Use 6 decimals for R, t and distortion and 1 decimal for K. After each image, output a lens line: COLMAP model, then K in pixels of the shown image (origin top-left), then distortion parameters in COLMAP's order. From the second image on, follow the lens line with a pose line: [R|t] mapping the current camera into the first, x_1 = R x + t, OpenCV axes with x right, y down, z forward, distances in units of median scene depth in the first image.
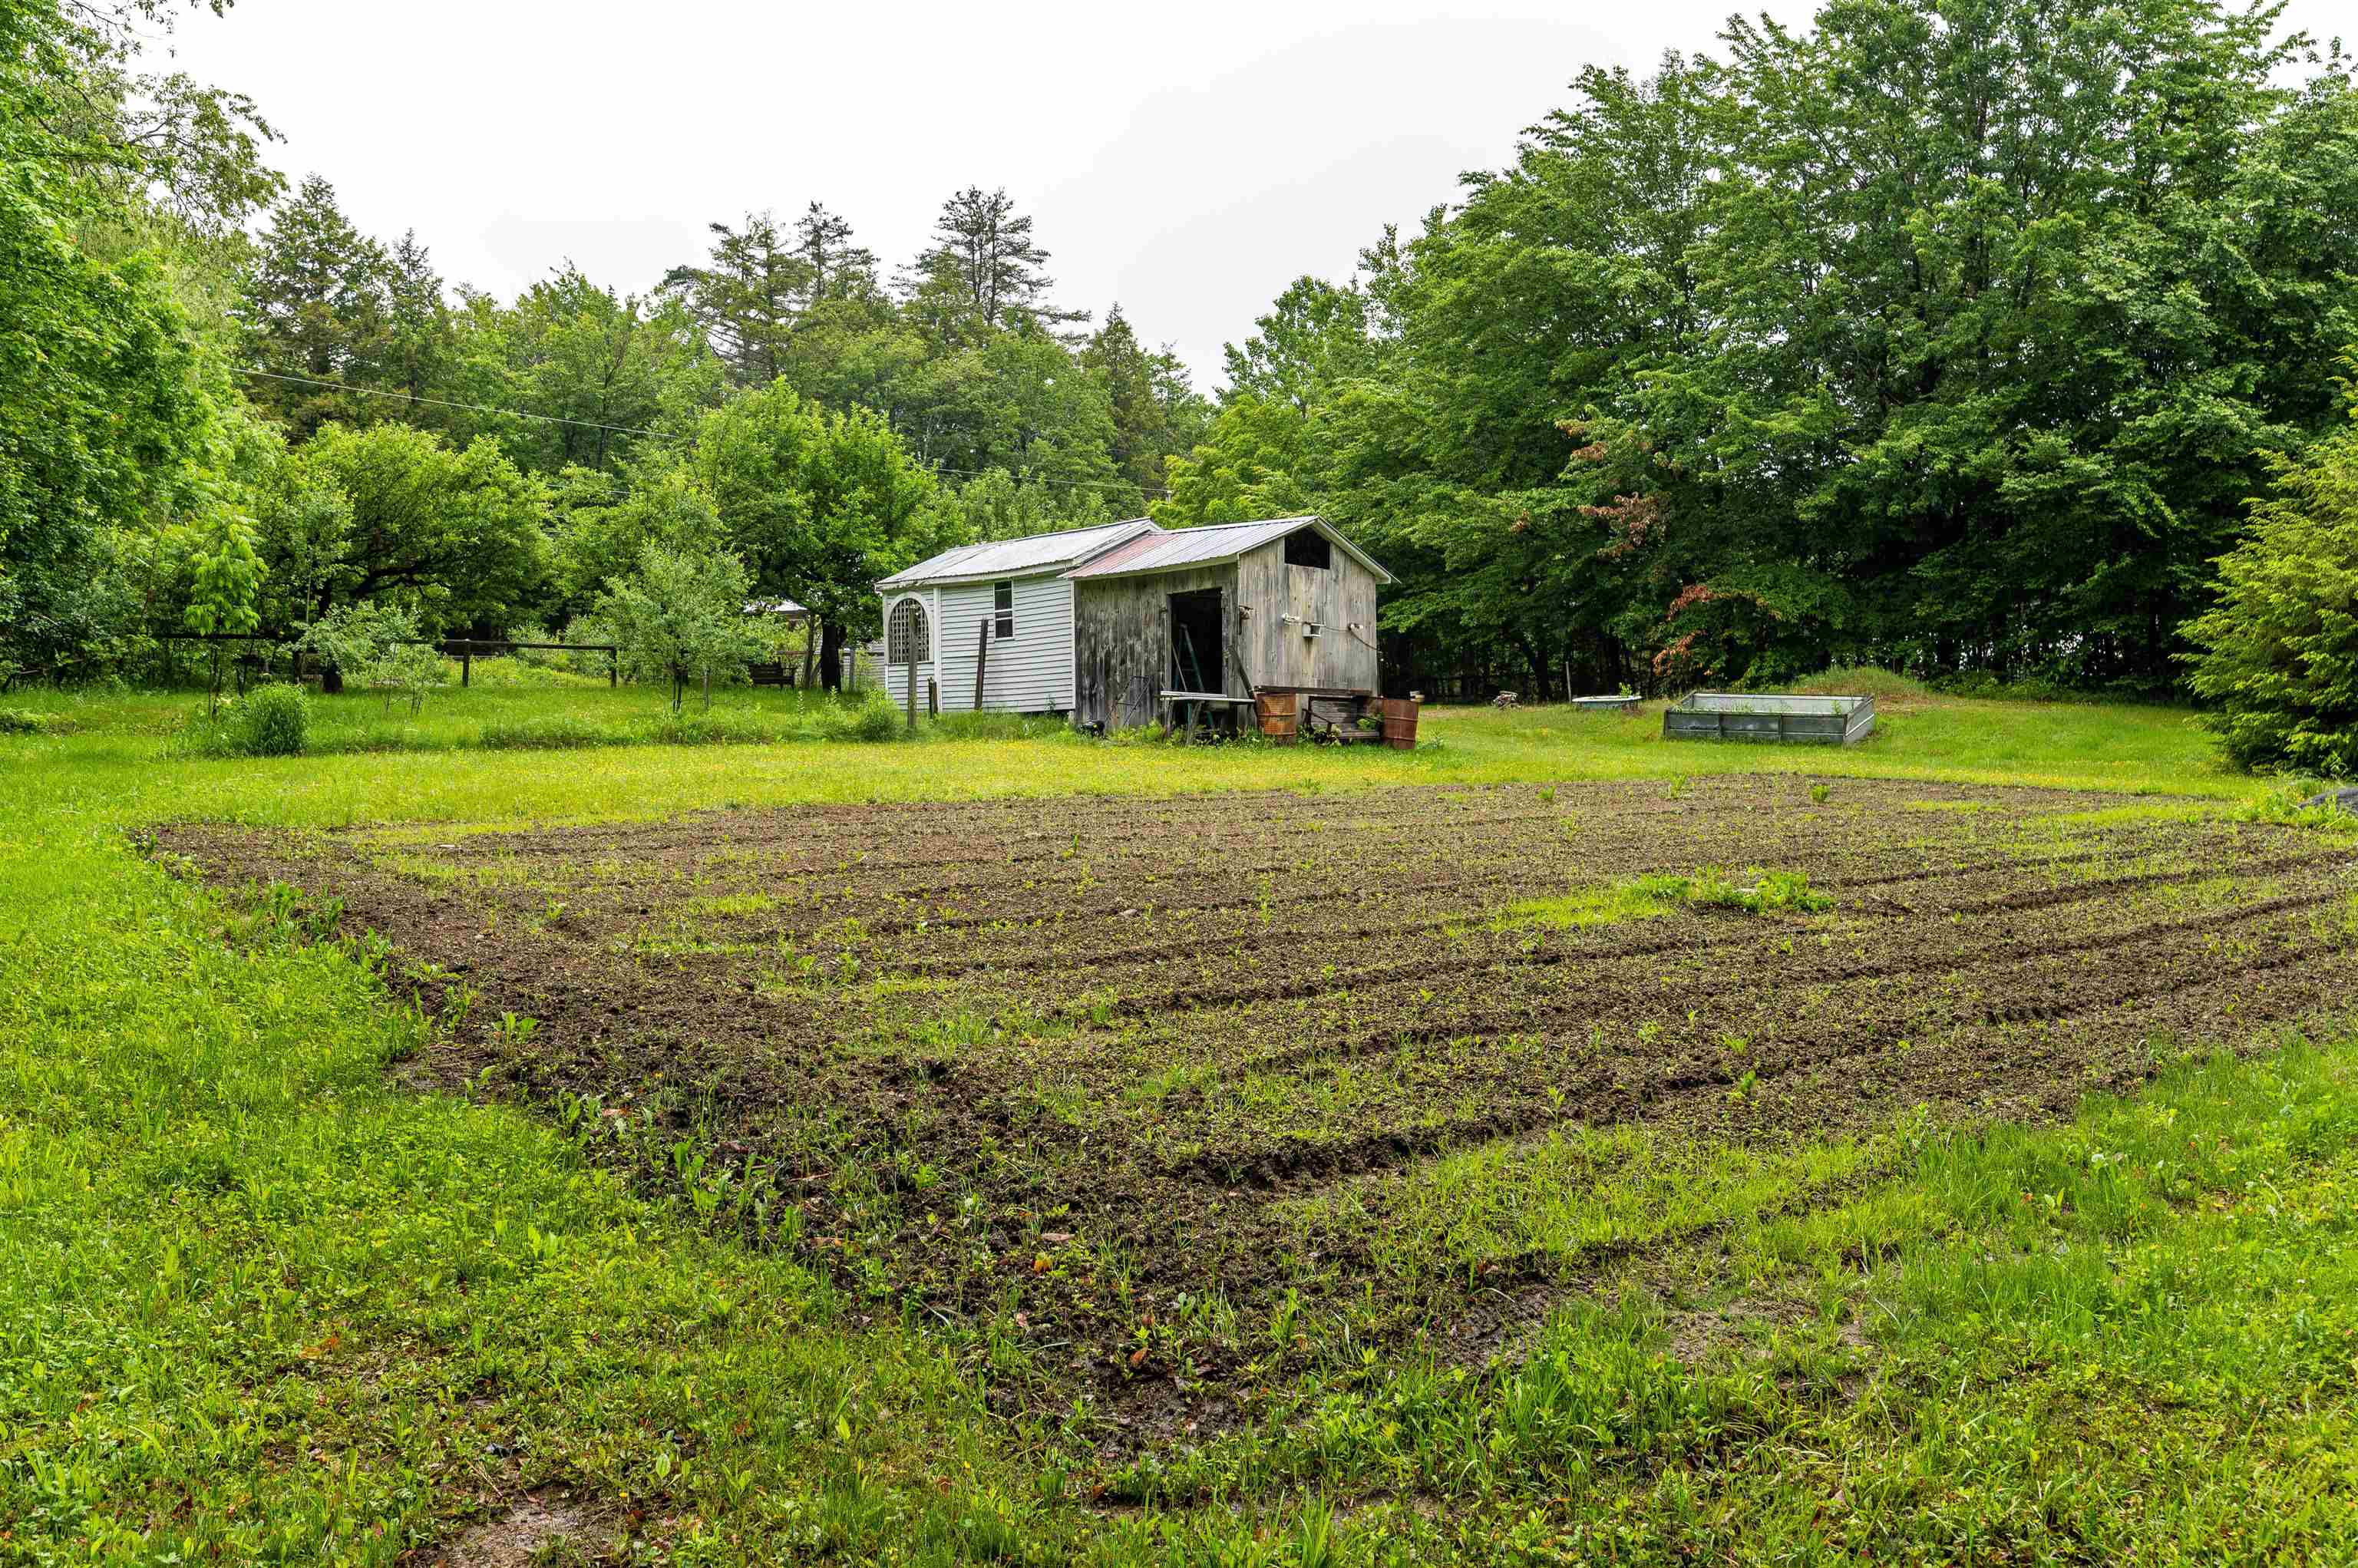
lens RADIAL K [[1982.4, 0, 1182.1], [0, 1982.4, 828.2], [0, 0, 1]] dist [0.001996, -0.001132]
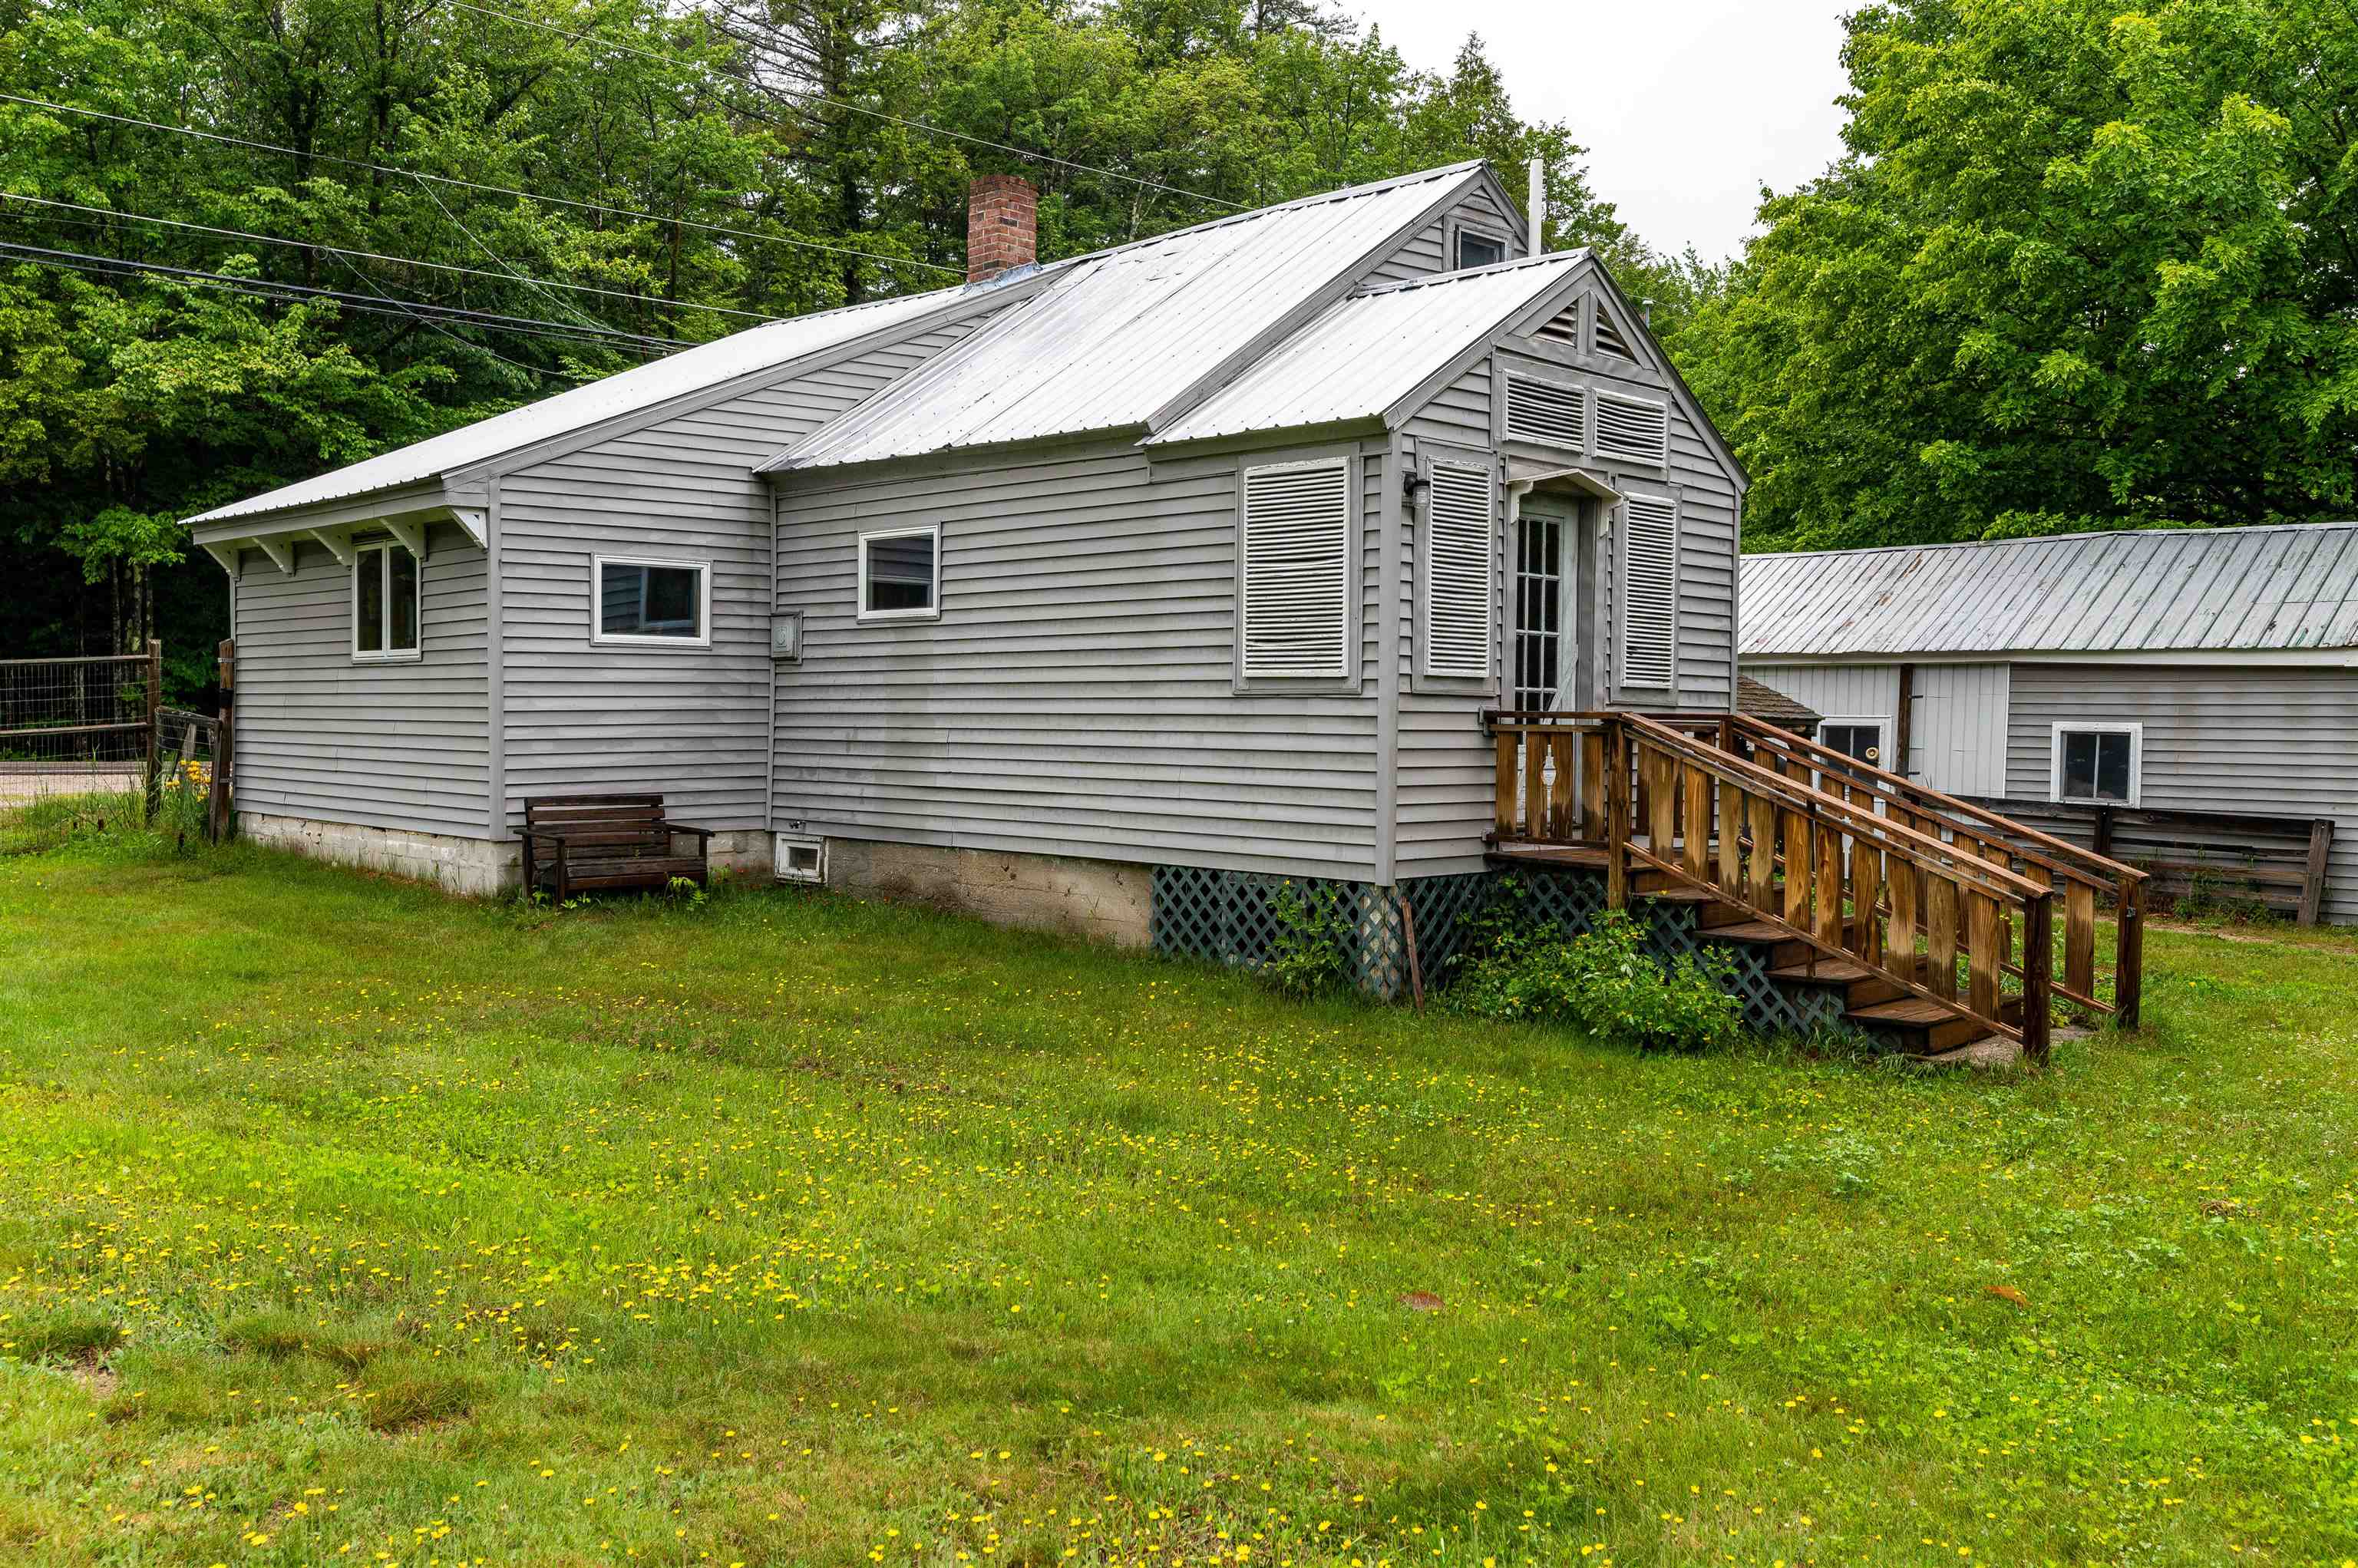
lens RADIAL K [[1982.4, 0, 1156.5], [0, 1982.4, 798.3], [0, 0, 1]] dist [0.001996, -0.001132]
pose [[0.991720, 0.034158, -0.123792, -0.098678], [-0.034662, 0.999397, -0.001919, -0.086109], [0.123651, 0.006194, 0.992306, 0.910664]]
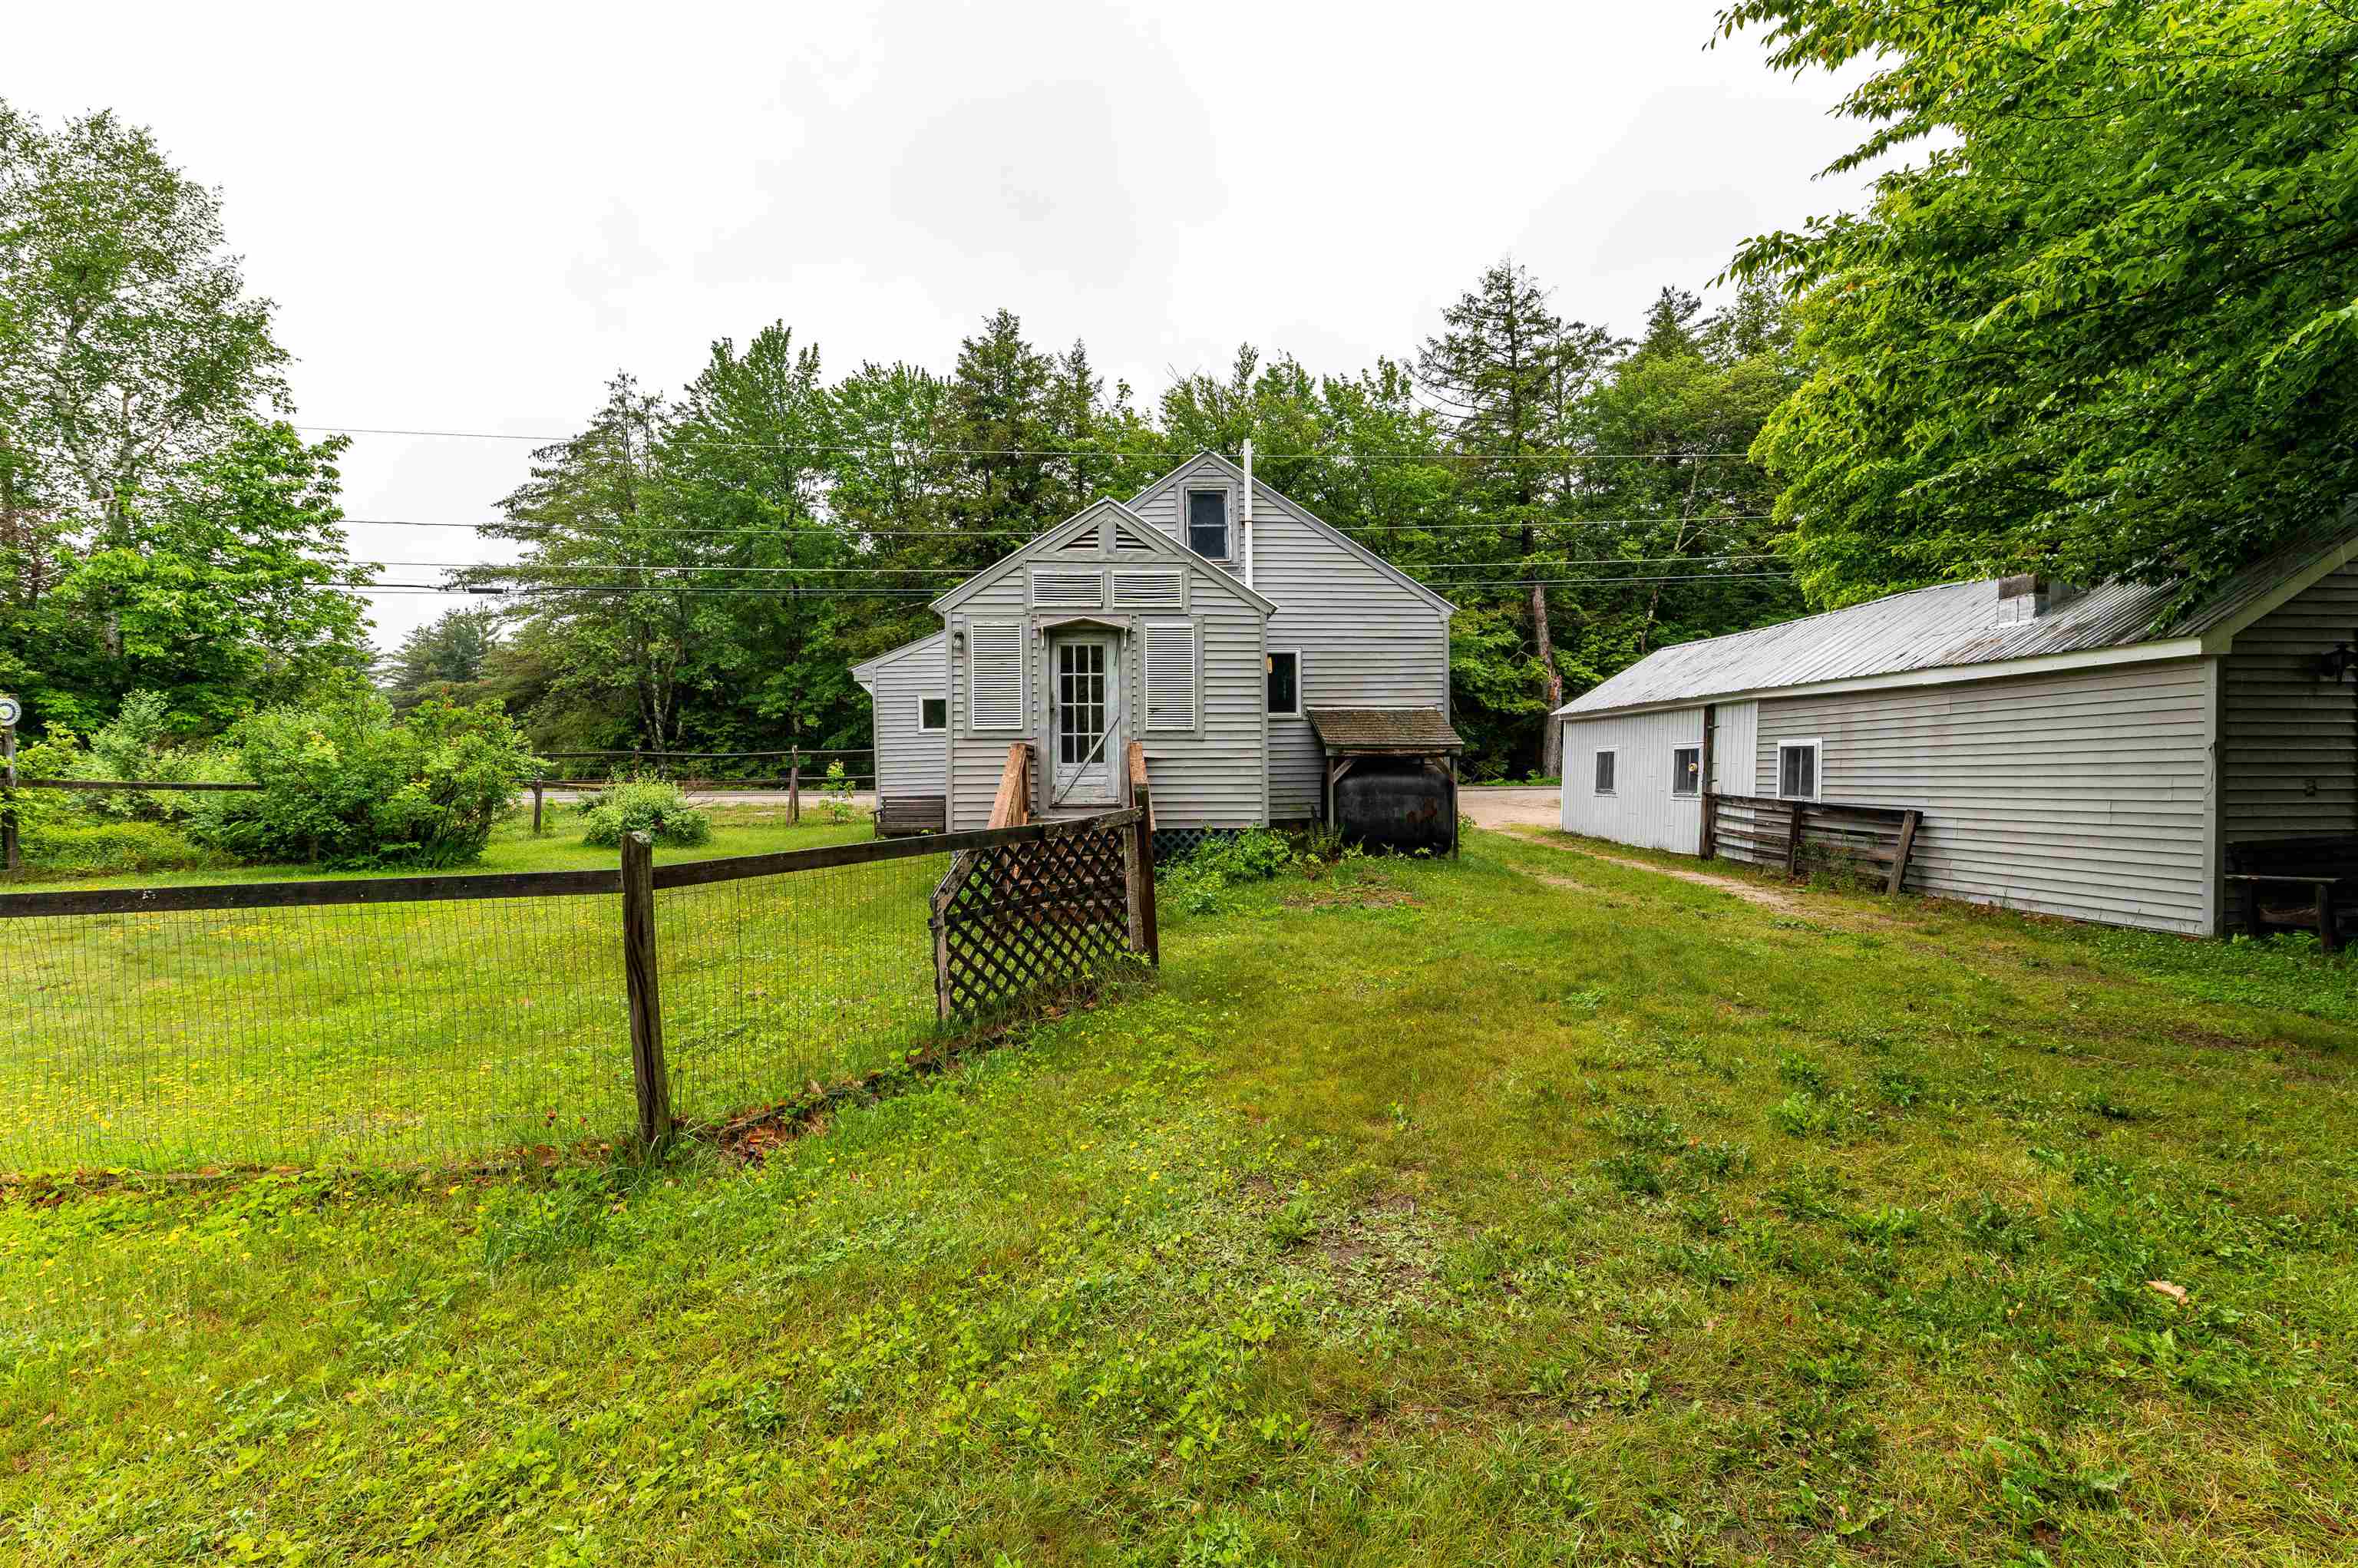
lens RADIAL K [[1013.9, 0, 1188.5], [0, 1013.9, 795.0], [0, 0, 1]] dist [0.006316, -0.000932]
pose [[0.686692, 0.024130, -0.726548, 0.084347], [-0.033318, 0.999443, 0.001703, -0.088235], [0.726185, 0.023038, 0.687113, 1.002382]]
